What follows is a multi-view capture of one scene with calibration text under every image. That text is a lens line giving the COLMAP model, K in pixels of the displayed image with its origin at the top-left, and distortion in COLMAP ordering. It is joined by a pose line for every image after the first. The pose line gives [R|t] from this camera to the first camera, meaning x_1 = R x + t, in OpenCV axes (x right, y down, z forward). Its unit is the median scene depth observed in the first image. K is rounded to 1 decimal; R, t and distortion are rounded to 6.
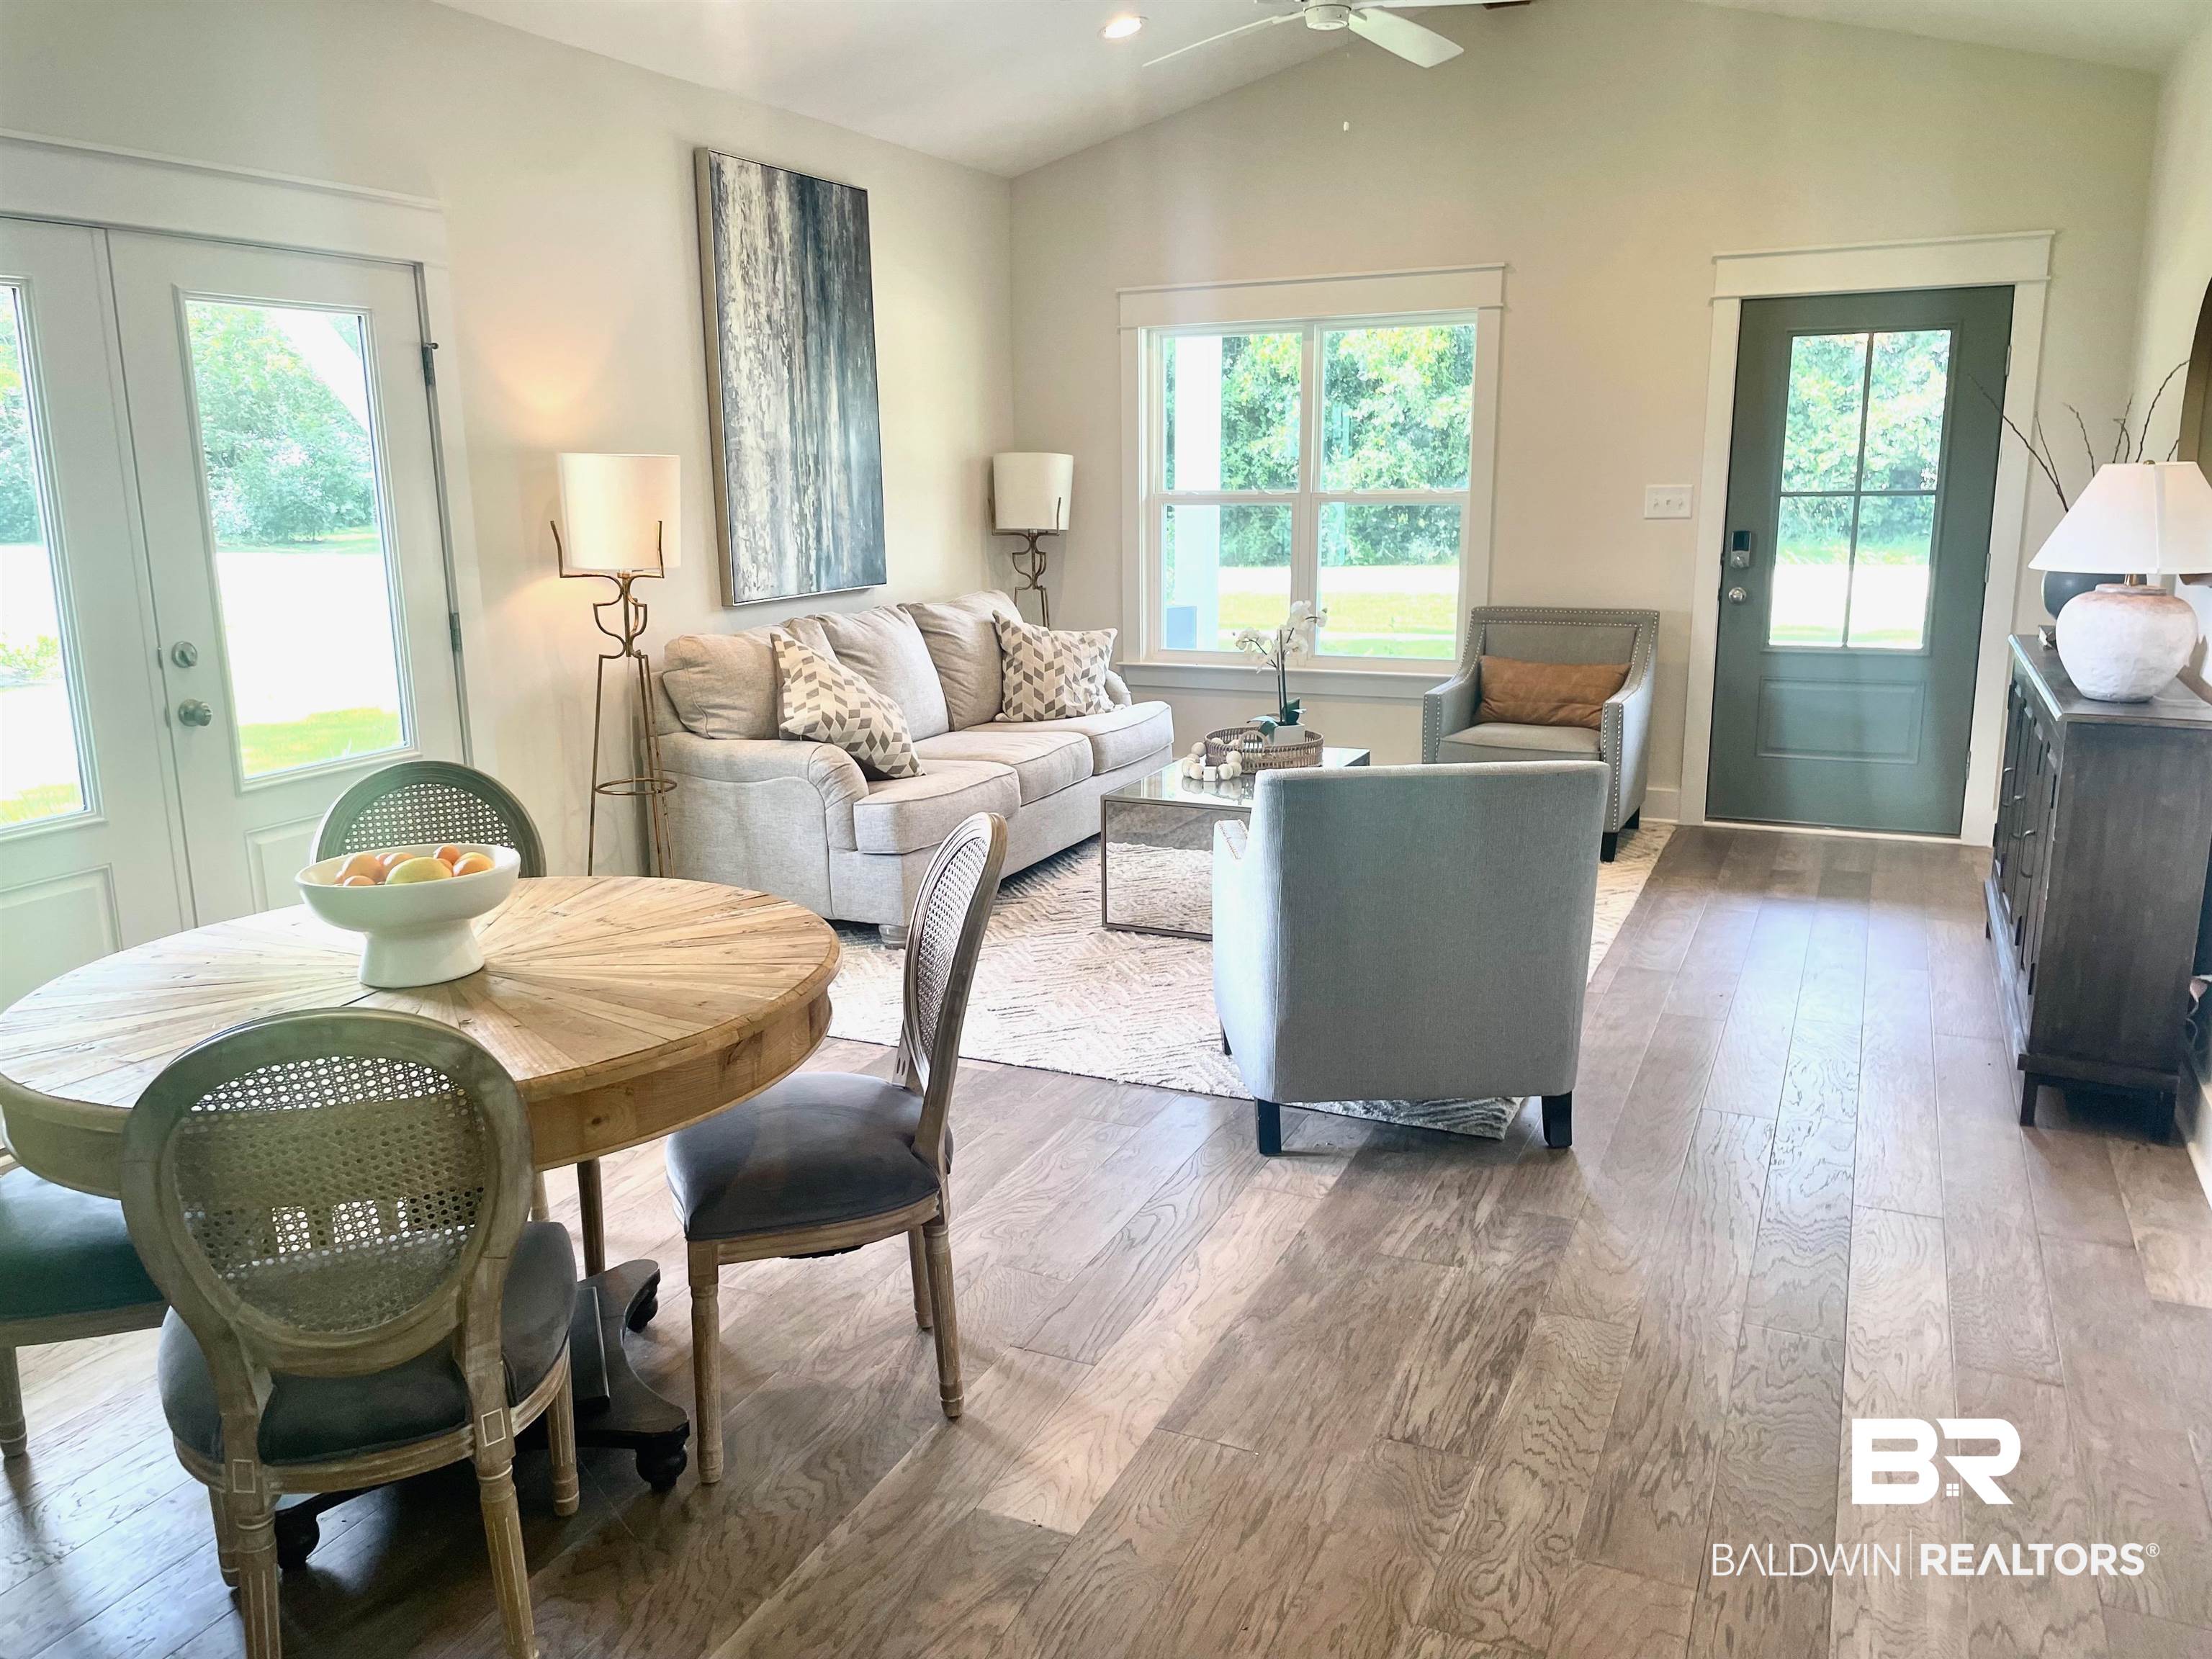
lens RADIAL K [[1645.9, 0, 1106.0], [0, 1645.9, 829.5], [0, 0, 1]] dist [0.083623, -0.107744]
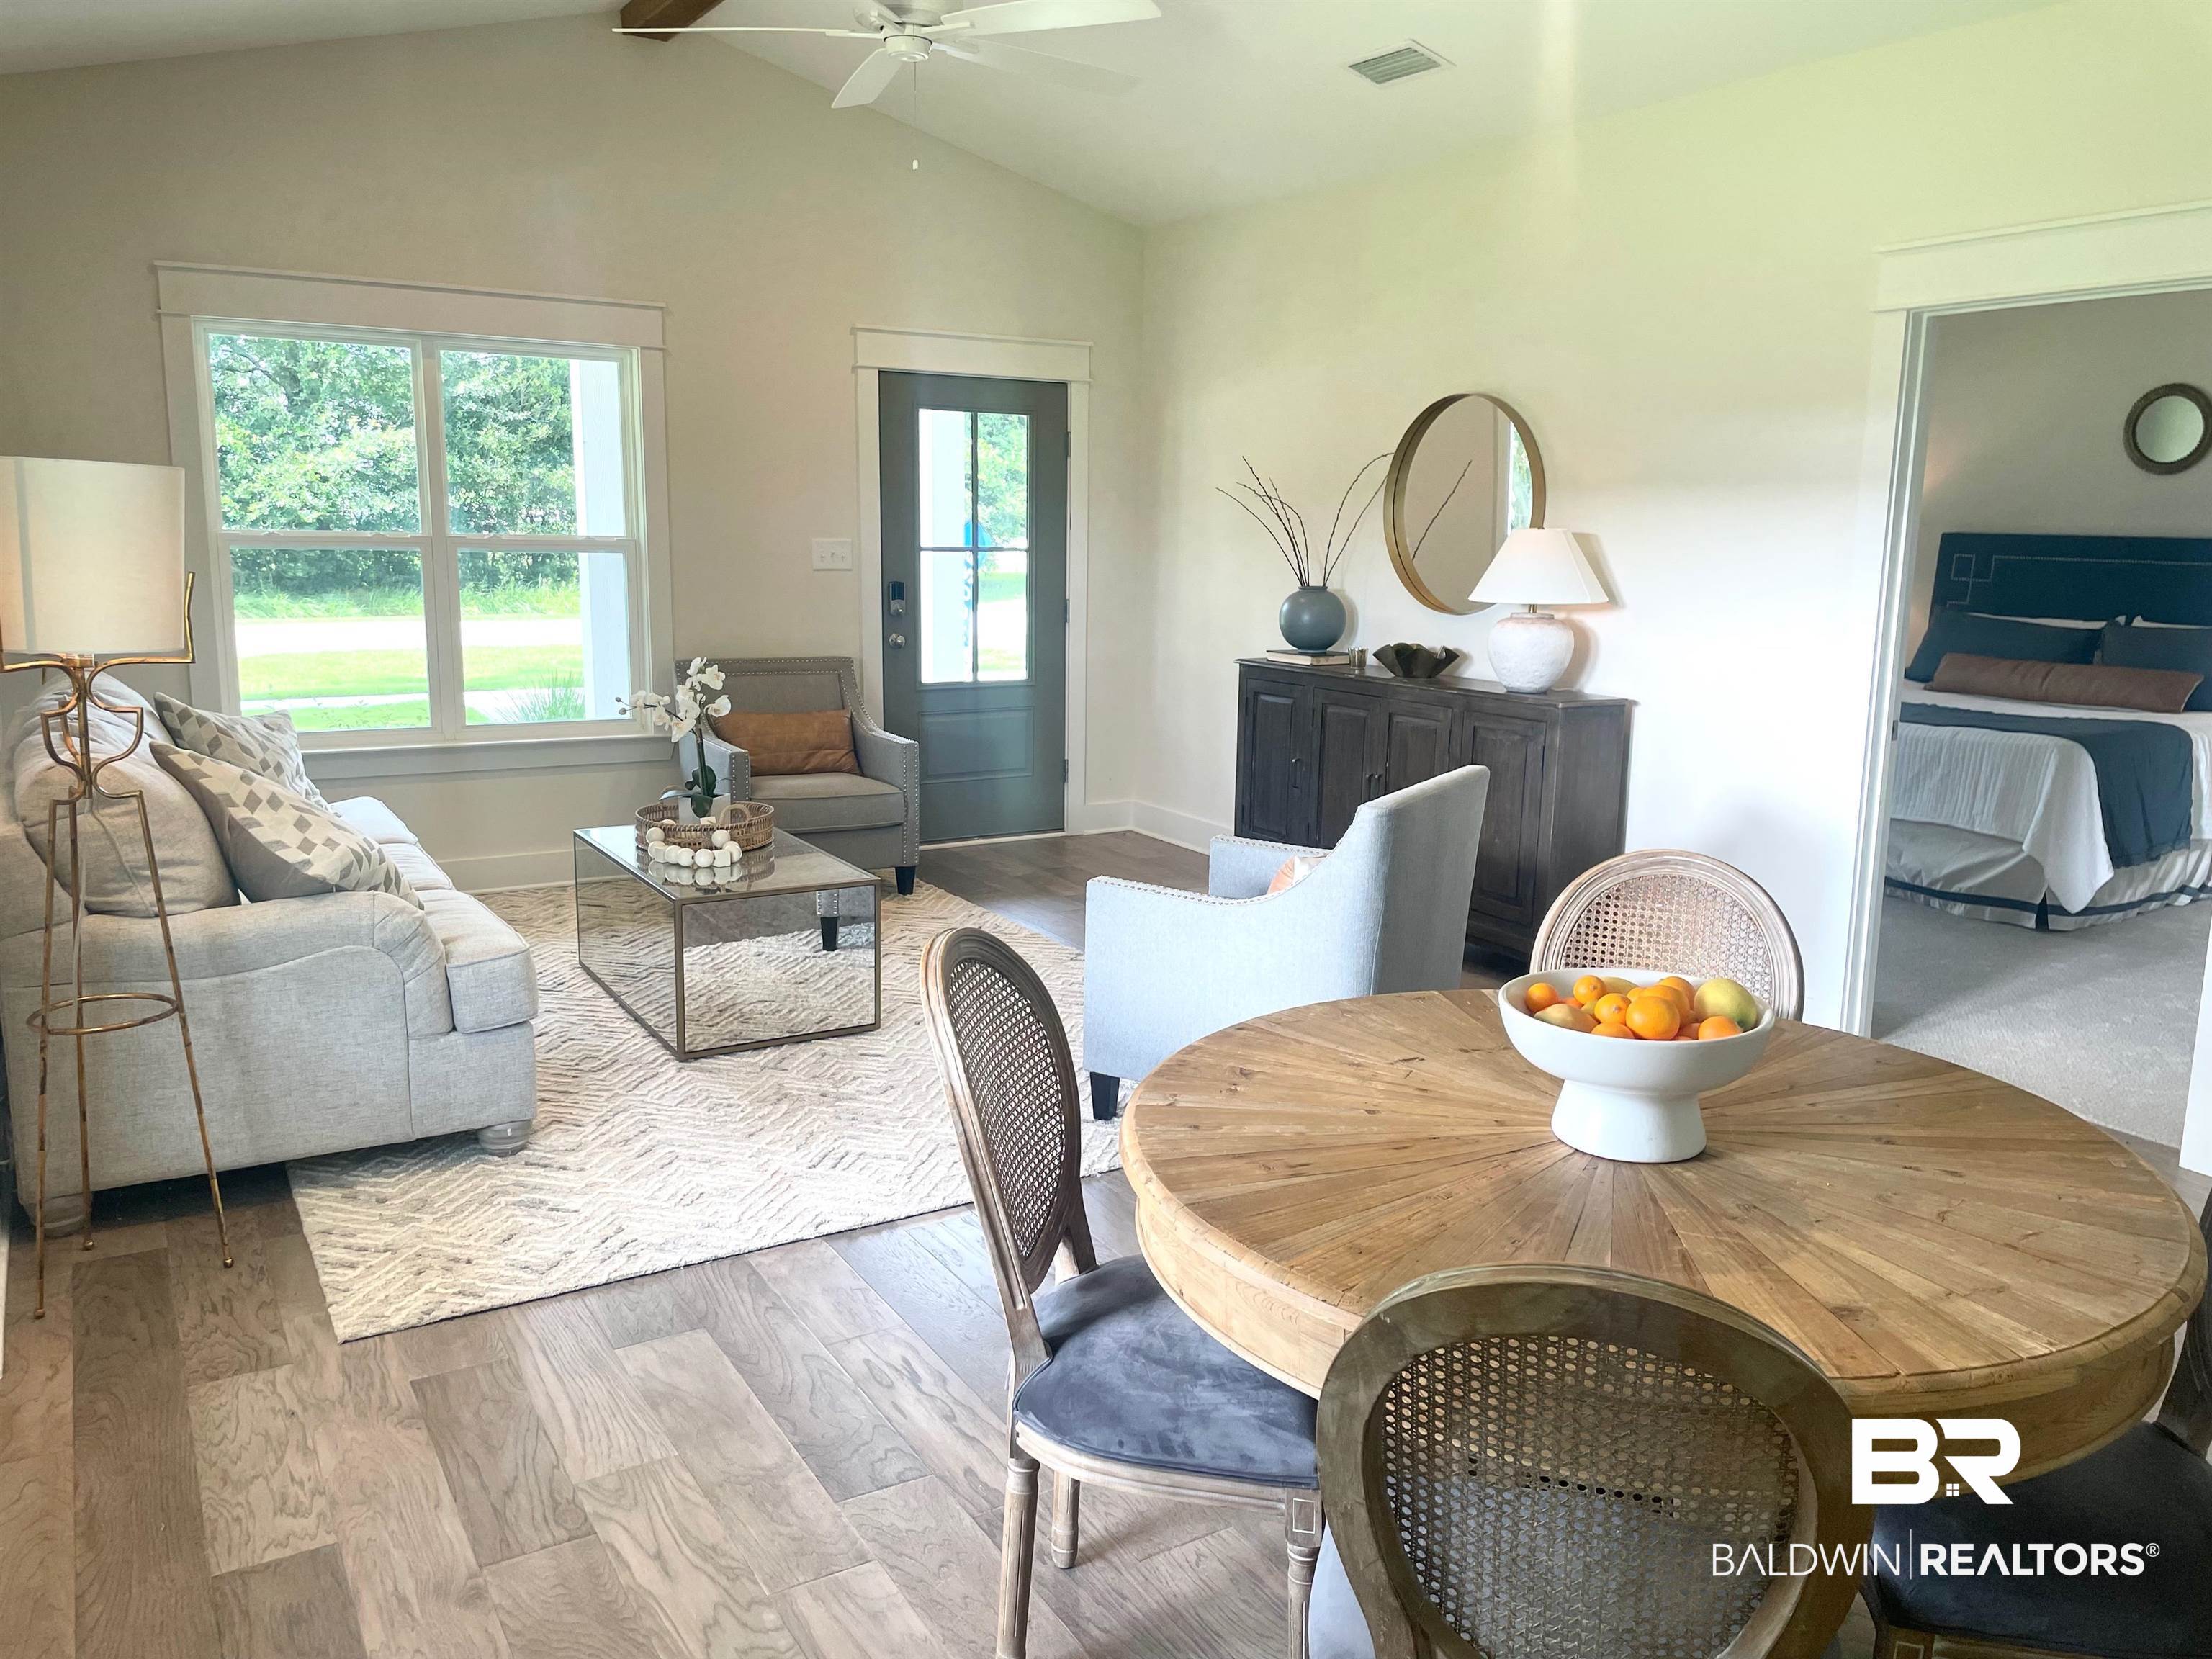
lens RADIAL K [[1645.9, 0, 1106.0], [0, 1645.9, 829.5], [0, 0, 1]] dist [0.083623, -0.107744]
pose [[0.554252, -0.130604, 0.822039, -0.466258], [0.155919, 0.986421, 0.051594, -0.053939], [-0.817615, 0.099576, 0.567089, 0.292911]]
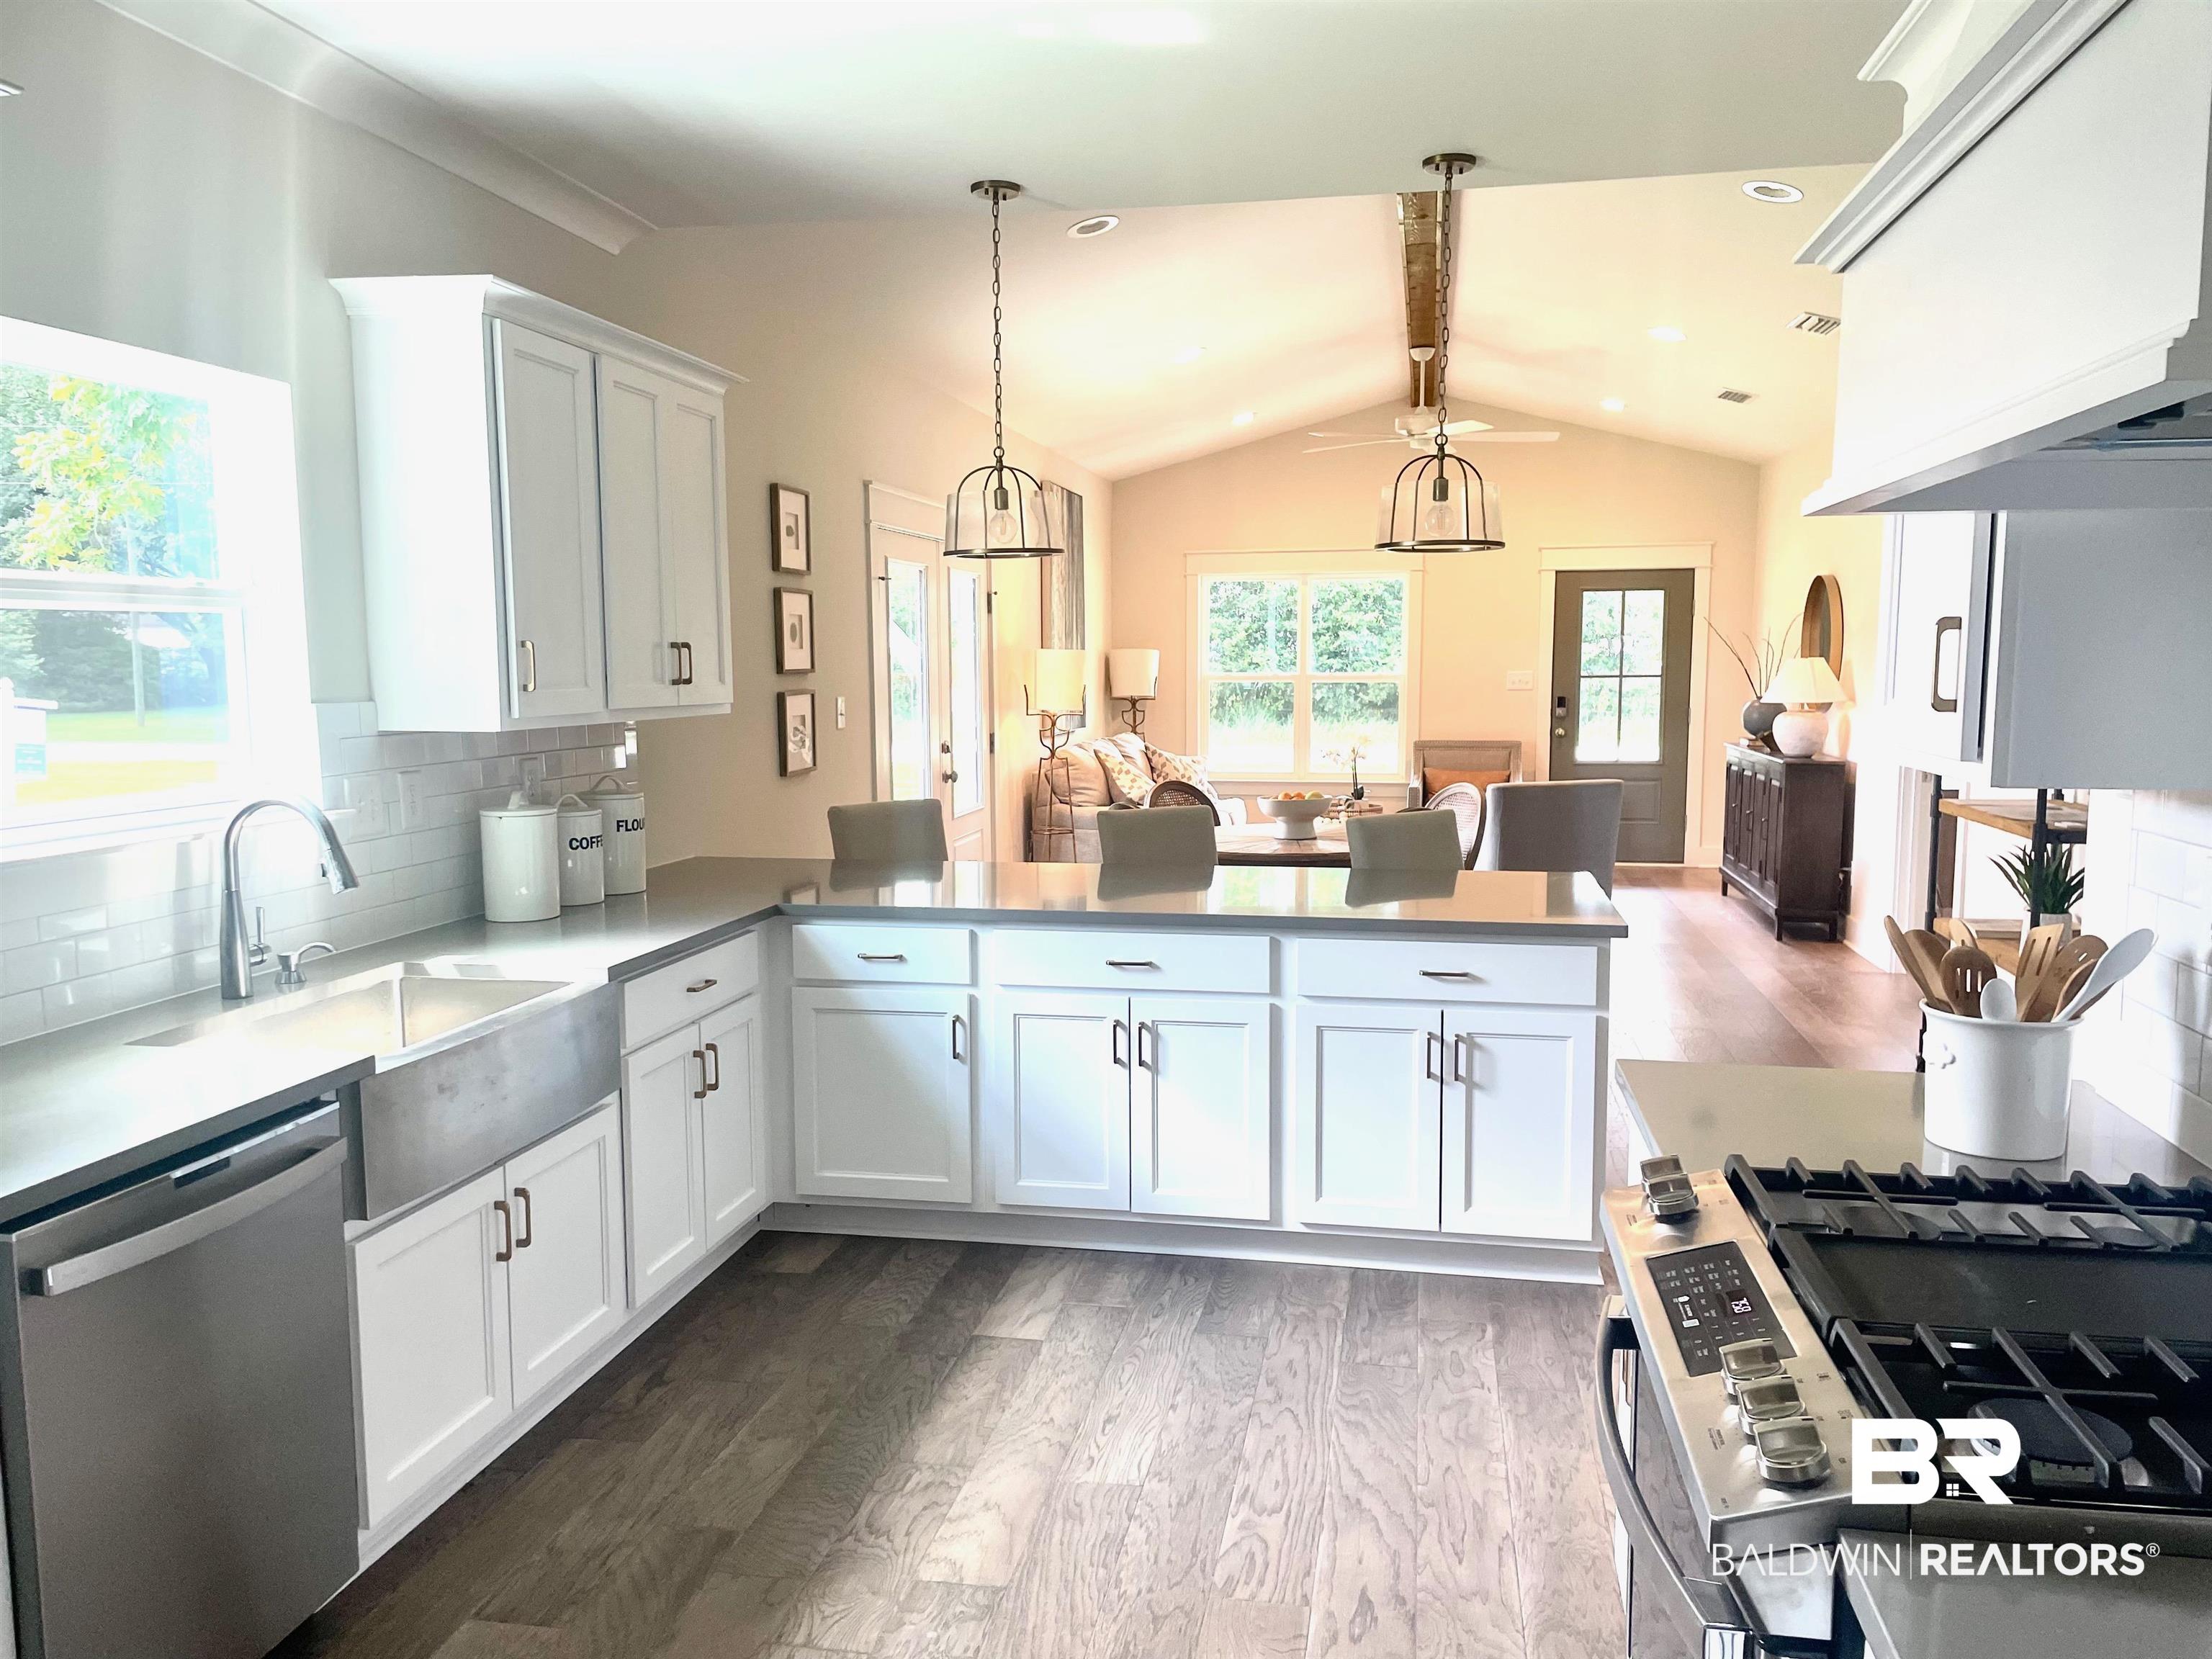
lens RADIAL K [[1641.1, 0, 1114.5], [0, 1641.1, 866.4], [0, 0, 1]] dist [0.102327, -0.150831]
pose [[0.968803, -0.021699, 0.246880, -0.538726], [0.044605, 0.995159, -0.087573, 0.139855], [-0.243785, 0.095853, 0.965081, -0.596418]]
